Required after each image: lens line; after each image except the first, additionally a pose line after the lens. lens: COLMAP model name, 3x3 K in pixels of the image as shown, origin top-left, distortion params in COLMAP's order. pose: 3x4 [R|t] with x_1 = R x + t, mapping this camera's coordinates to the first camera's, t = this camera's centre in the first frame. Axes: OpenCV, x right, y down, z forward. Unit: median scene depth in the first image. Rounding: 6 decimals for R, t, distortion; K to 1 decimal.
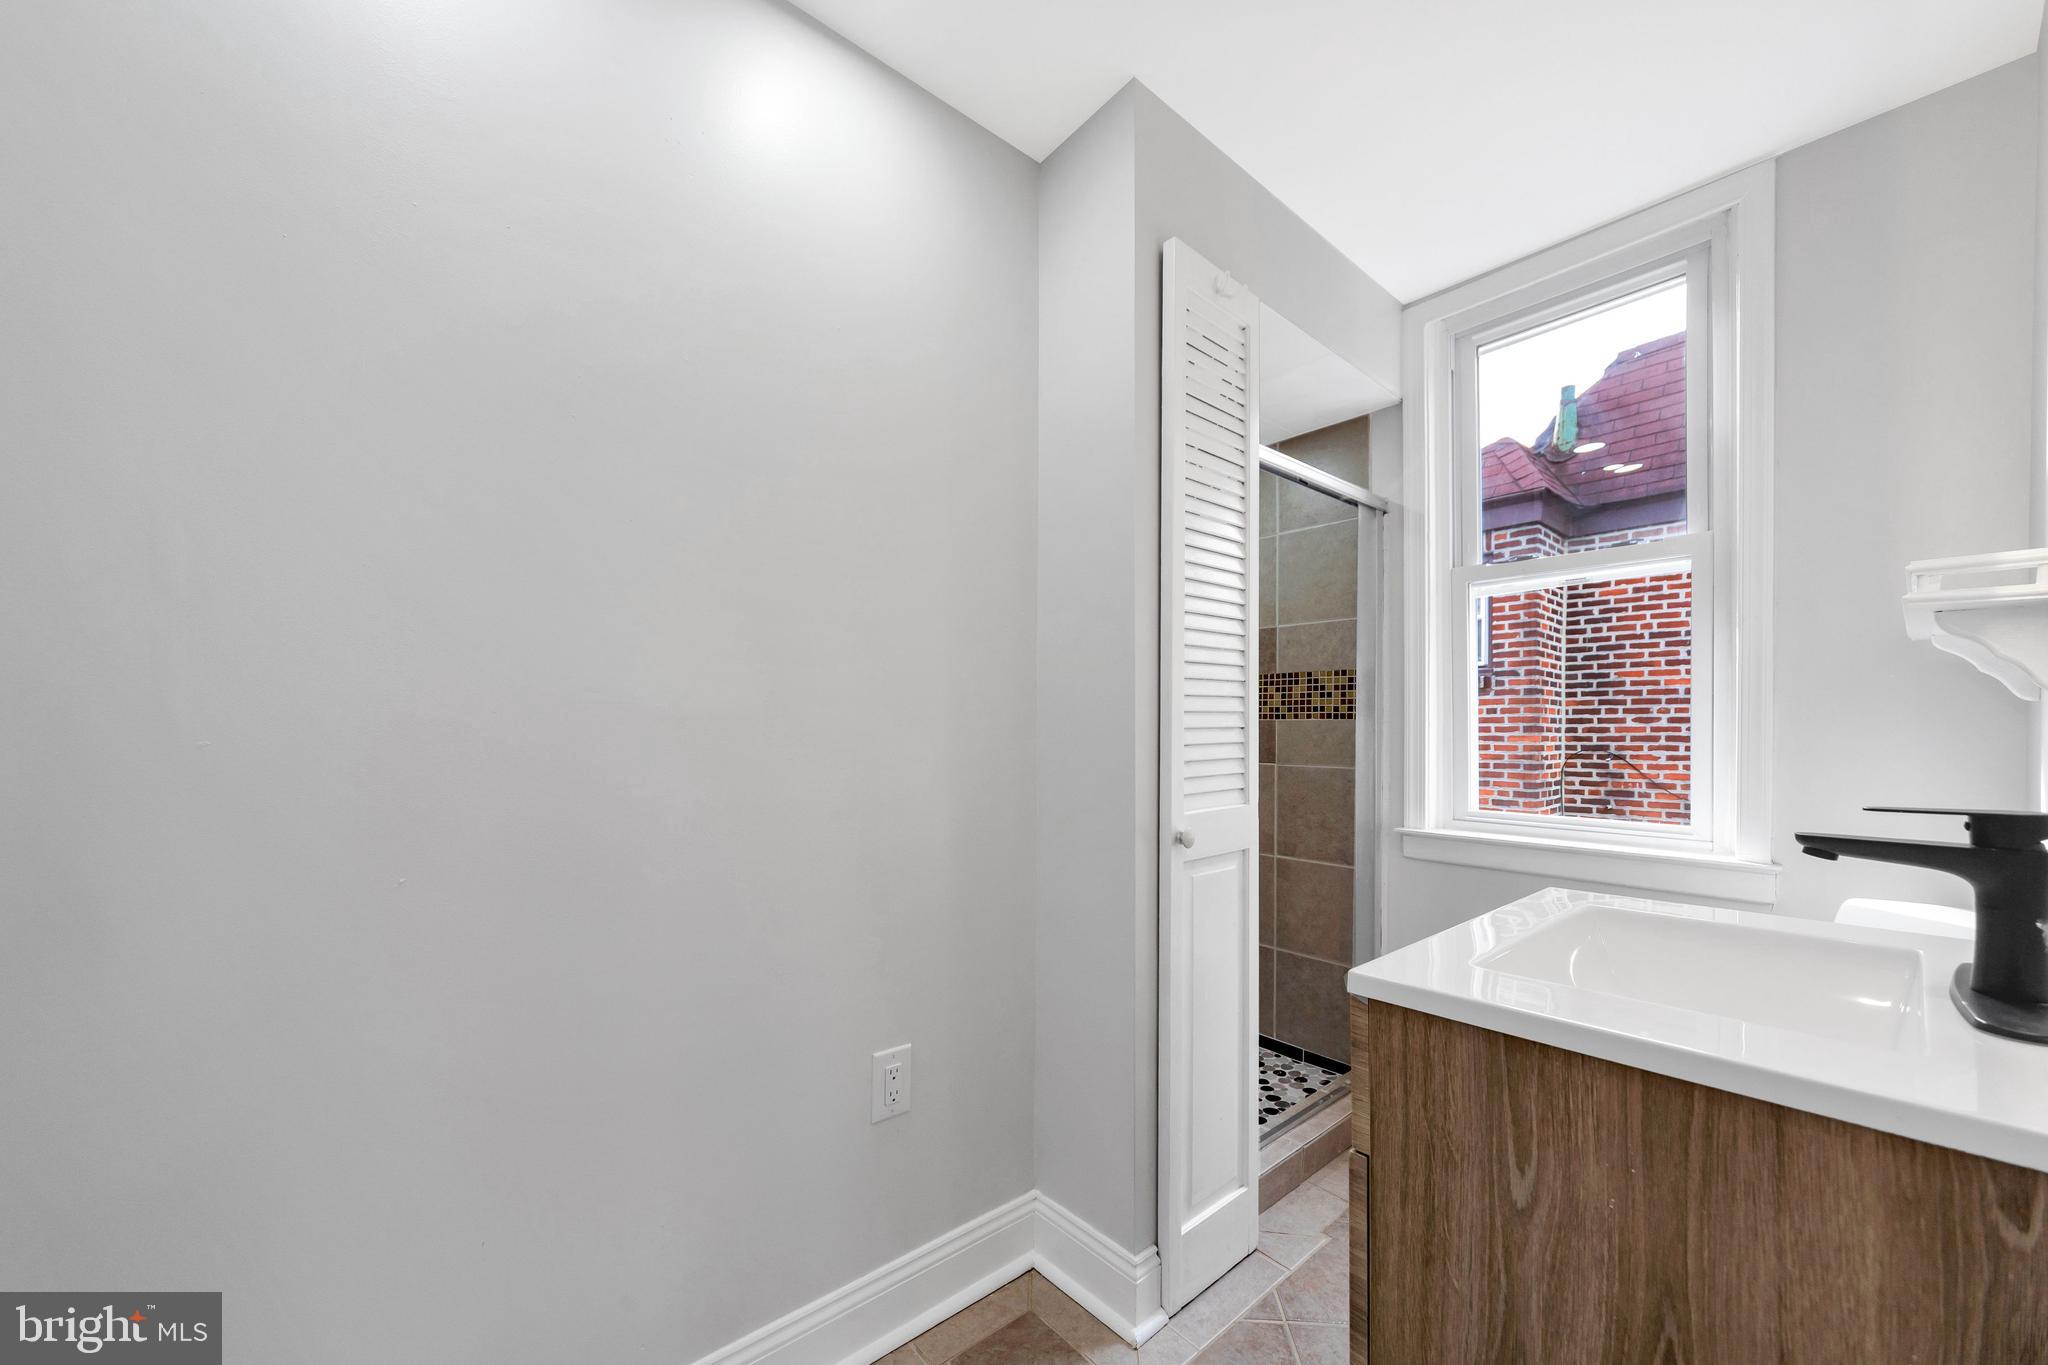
lens RADIAL K [[762.4, 0, 1022.9], [0, 762.4, 742.4], [0, 0, 1]] dist [0.000002, -0.000148]
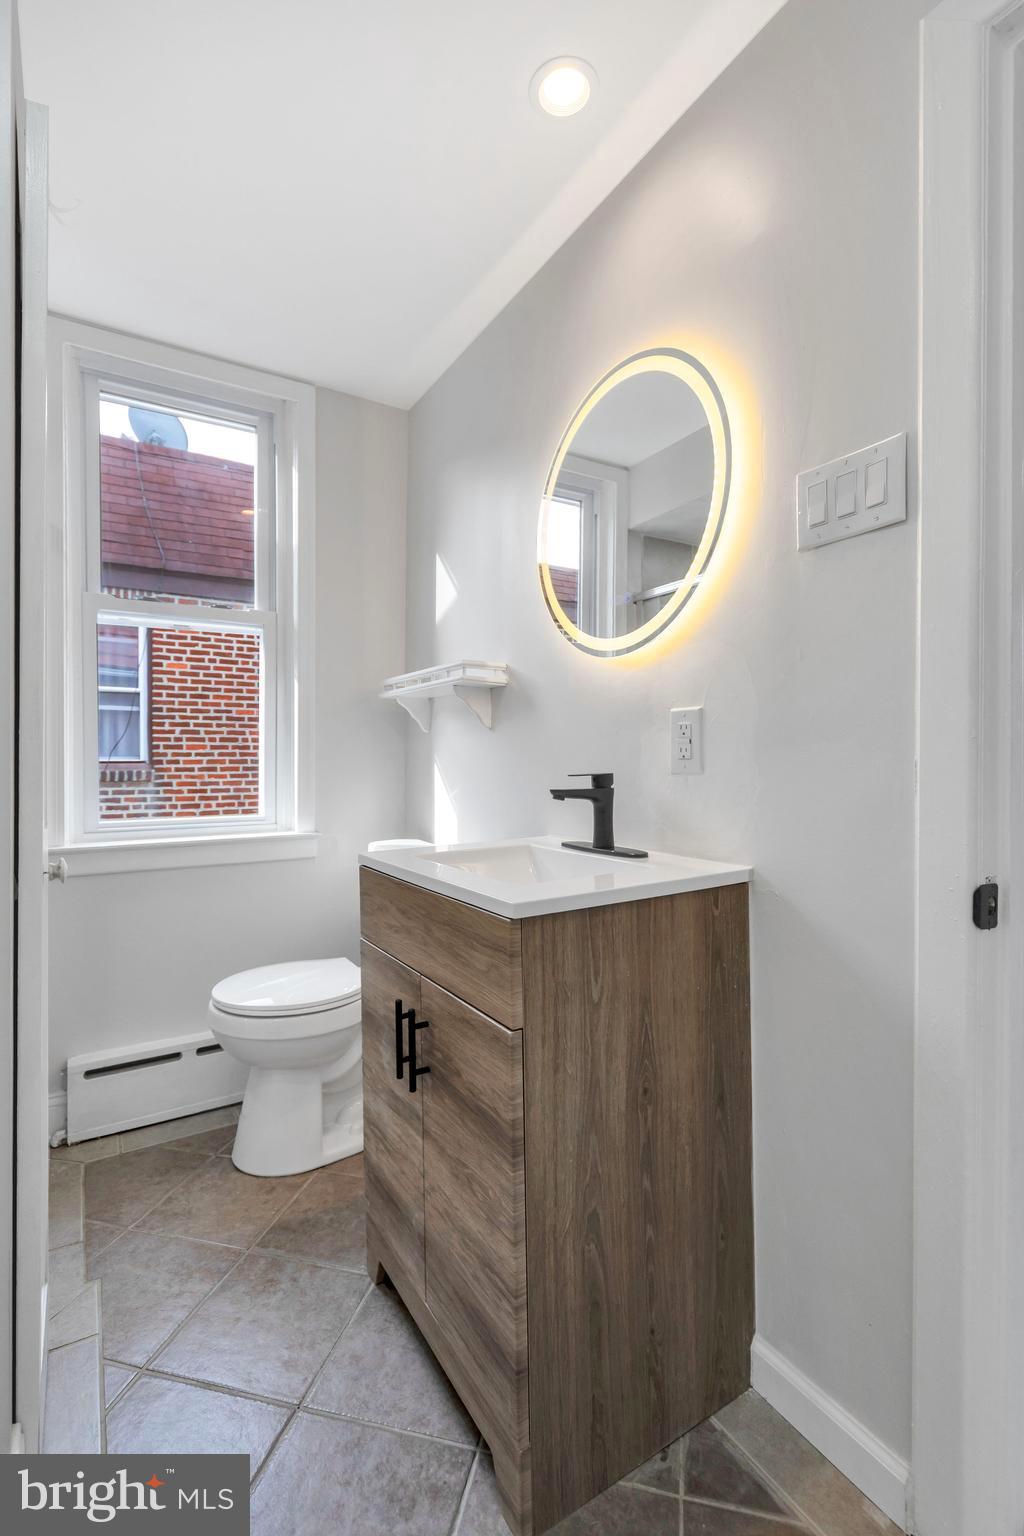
lens RADIAL K [[698.0, 0, 512.0], [0, 698.0, 768.0], [0, 0, 1]] dist [0.000294, 0.000194]
pose [[0.155338, -0.012617, 0.987781, -0.881245], [0.018170, 0.999786, 0.009913, 0.043562], [-0.987694, 0.016408, 0.155533, 0.848365]]
